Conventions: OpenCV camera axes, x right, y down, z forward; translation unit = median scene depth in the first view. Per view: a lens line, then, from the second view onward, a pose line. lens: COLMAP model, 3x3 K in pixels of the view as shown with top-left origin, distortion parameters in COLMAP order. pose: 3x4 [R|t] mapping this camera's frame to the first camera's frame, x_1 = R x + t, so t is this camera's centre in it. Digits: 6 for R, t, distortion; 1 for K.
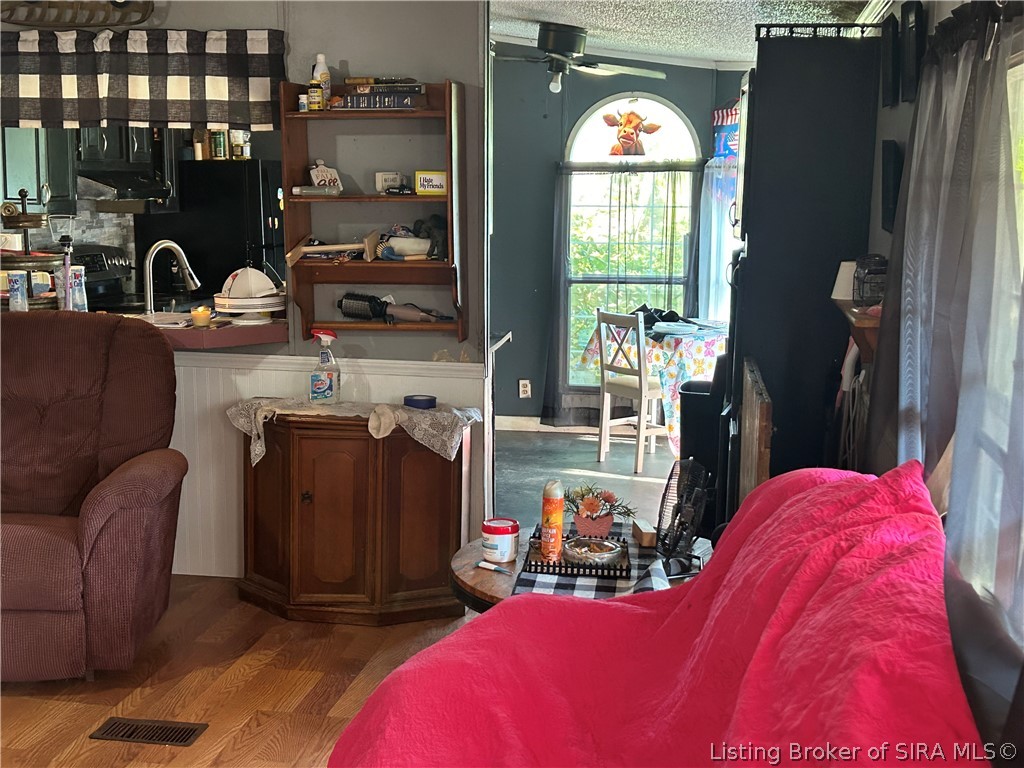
lens RADIAL K [[1287.2, 0, 513.2], [0, 1287.2, 398.3], [0, 0, 1]] dist [0.031180, 0.000000]
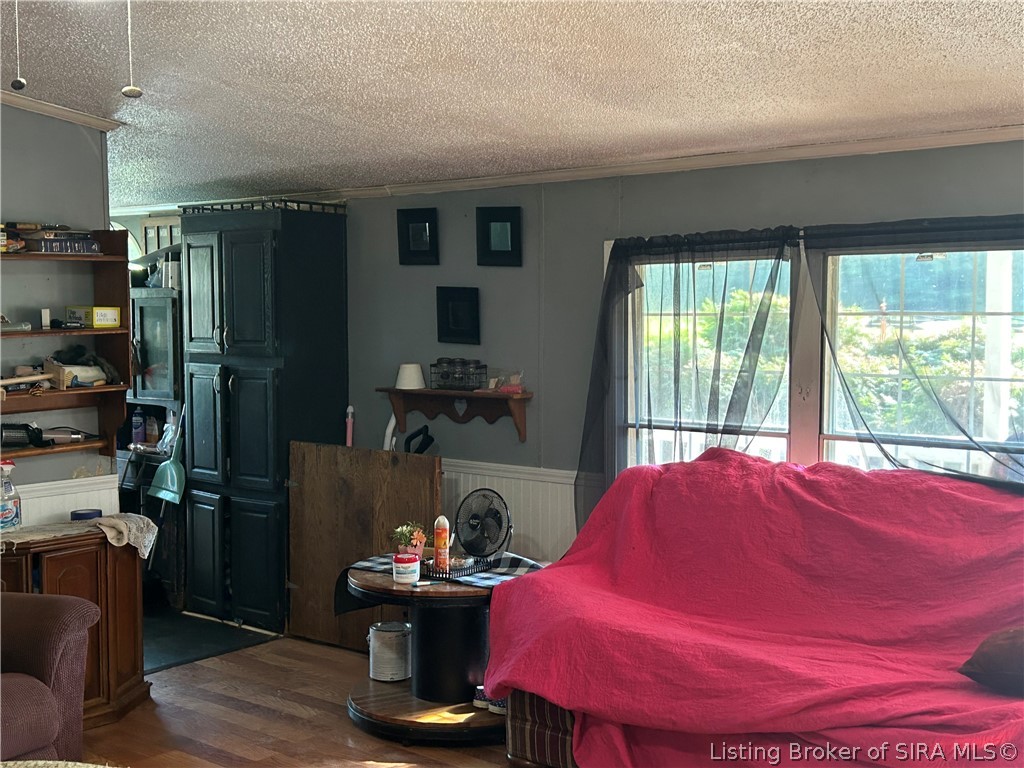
lens RADIAL K [[1287.2, 0, 512.2], [0, 1287.2, 381.4], [0, 0, 1]] dist [0.031180, 0.000000]
pose [[0.478524, -0.067346, 0.875488, -0.852301], [0.165097, 0.986173, -0.014378, -0.033624], [-0.862414, 0.151420, 0.483026, 0.141096]]
